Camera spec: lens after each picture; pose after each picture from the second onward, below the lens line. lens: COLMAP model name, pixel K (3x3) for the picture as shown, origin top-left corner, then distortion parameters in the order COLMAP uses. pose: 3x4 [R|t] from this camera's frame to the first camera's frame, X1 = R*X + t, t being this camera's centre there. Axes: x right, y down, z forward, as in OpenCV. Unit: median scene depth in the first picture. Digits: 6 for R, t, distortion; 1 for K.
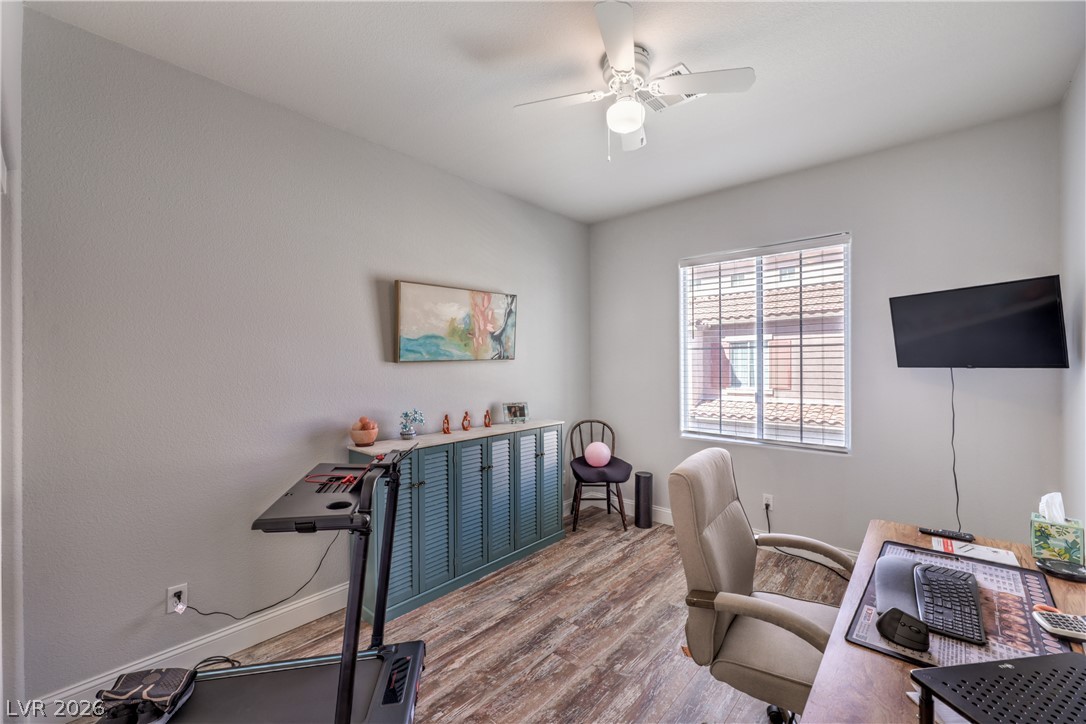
lens RADIAL K [[451.0, 0, 543.0], [0, 451.0, 362.0], [0, 0, 1]] dist [-0.000358, 0.000135]
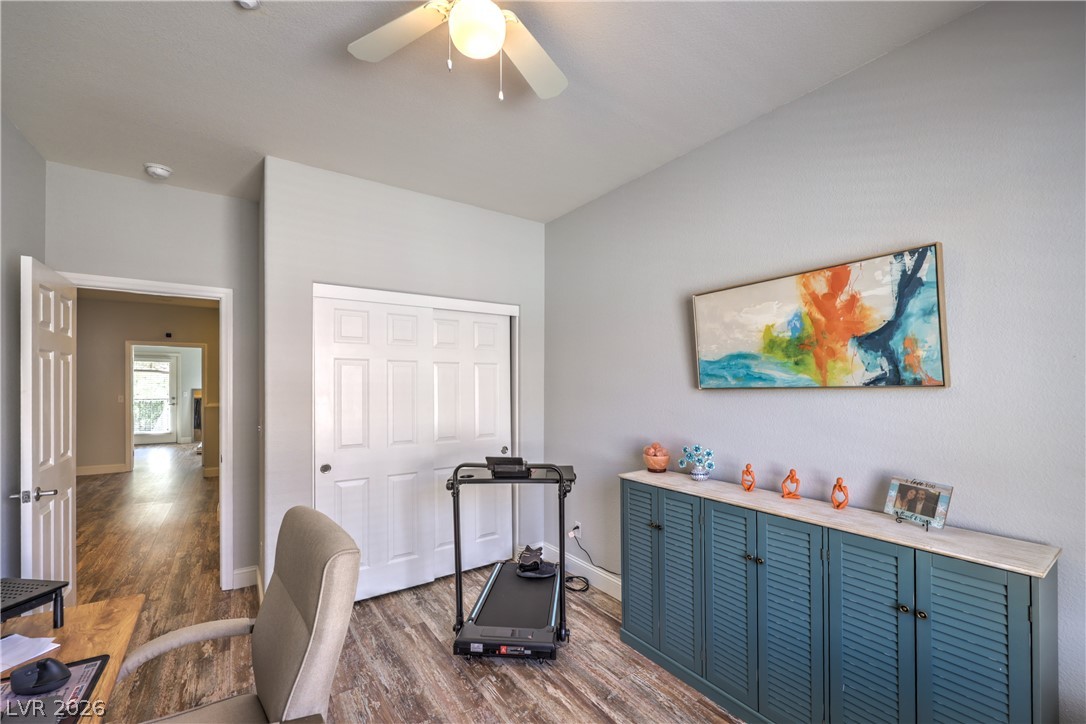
lens RADIAL K [[446.8, 0, 537.5], [0, 446.8, 379.9], [0, 0, 1]] dist [-0.001839, -0.000167]
pose [[-0.245388, -0.000017, -0.969425, 0.545017], [0.005517, 0.999984, -0.001414, -0.016294], [0.969409, -0.005695, -0.245384, 0.844745]]
